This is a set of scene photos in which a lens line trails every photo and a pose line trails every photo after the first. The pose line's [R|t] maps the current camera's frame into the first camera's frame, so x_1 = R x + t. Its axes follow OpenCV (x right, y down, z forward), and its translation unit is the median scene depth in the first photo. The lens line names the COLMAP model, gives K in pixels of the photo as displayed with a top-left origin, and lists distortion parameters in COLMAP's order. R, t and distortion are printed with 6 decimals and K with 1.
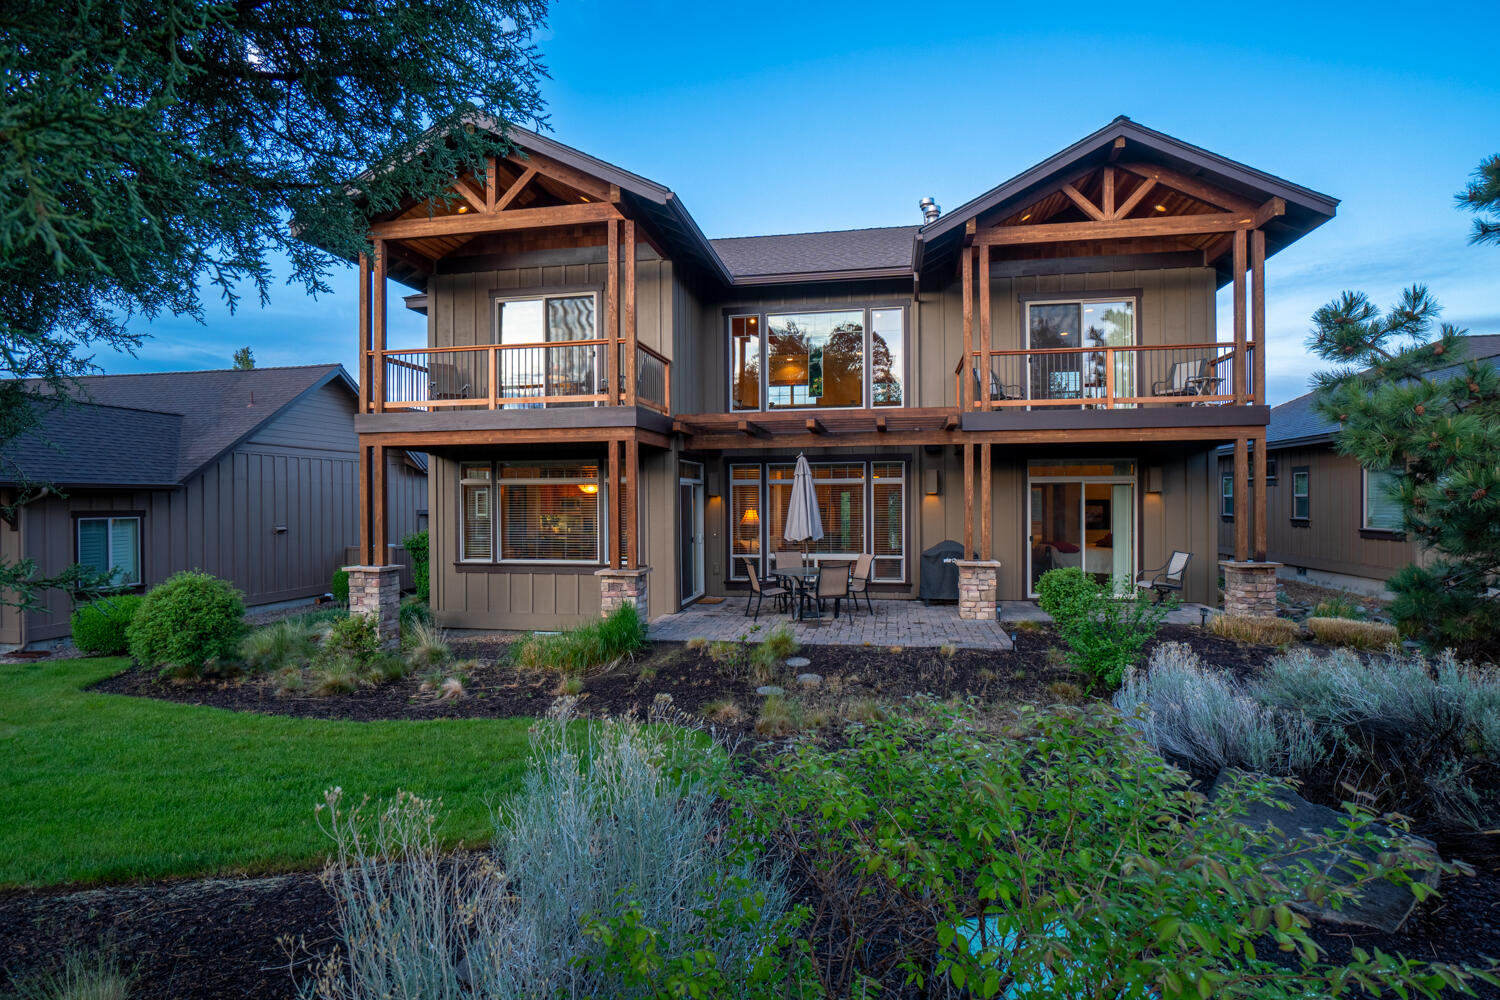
lens RADIAL K [[780.1, 0, 750.0], [0, 780.1, 500.0], [0, 0, 1]] dist [-0.001229, 0.000007]
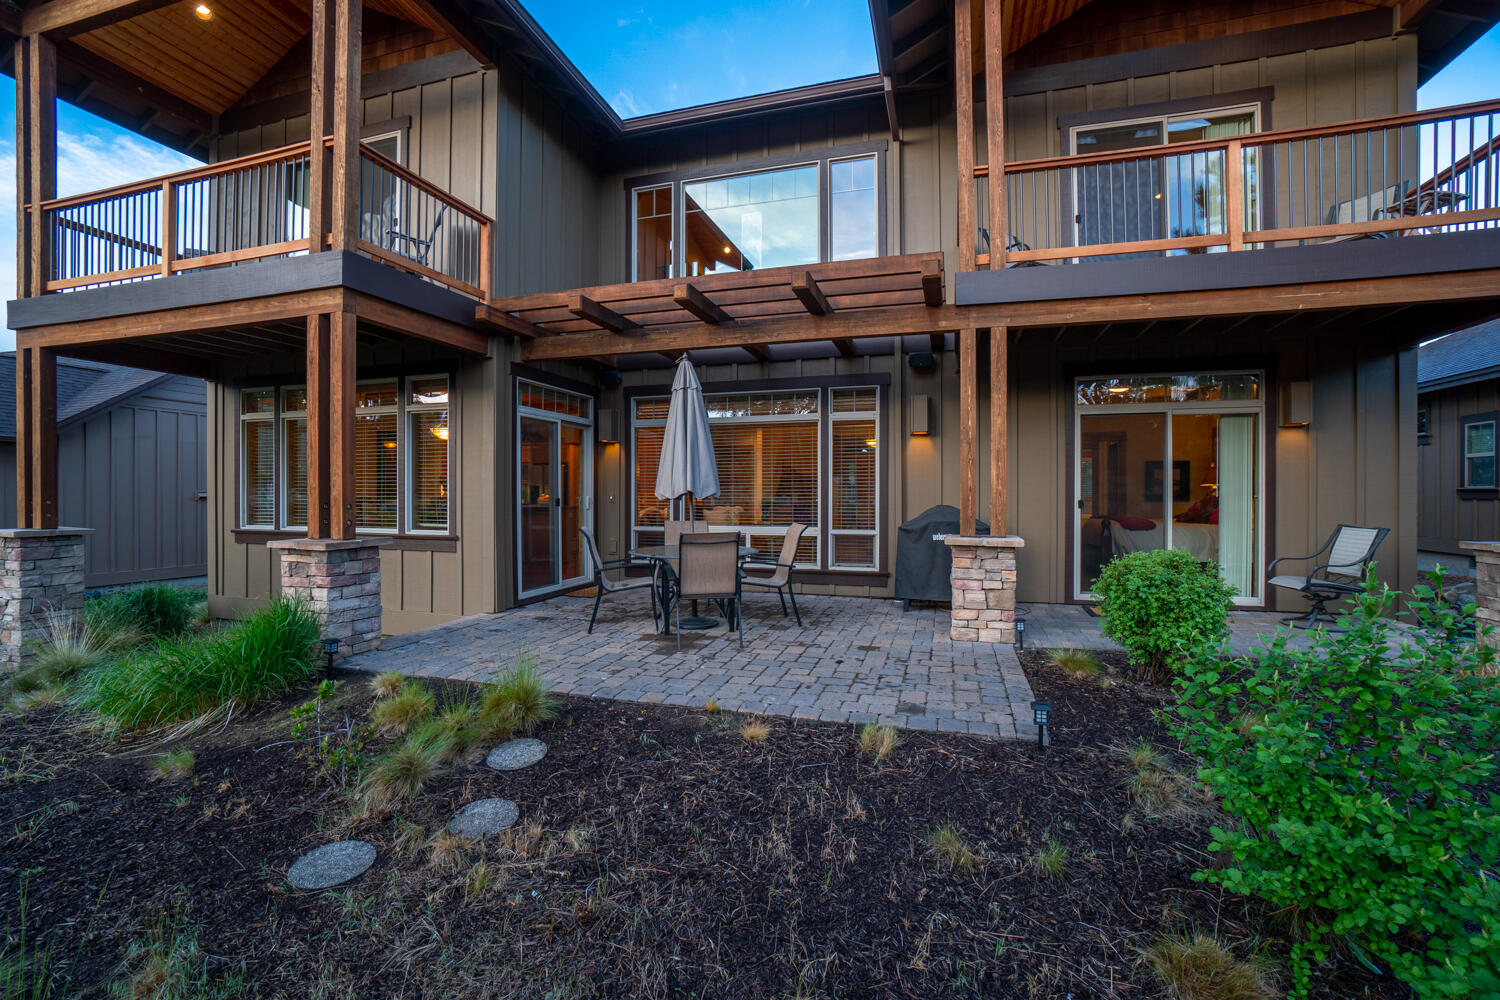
lens RADIAL K [[647.5, 0, 747.4], [0, 647.5, 492.7], [0, 0, 1]] dist [-0.055226, 0.021677]
pose [[0.991891, 0.006265, -0.126941, 0.175582], [-0.006730, 0.999972, -0.003234, 0.047385], [0.126917, 0.004062, 0.991905, 0.501517]]
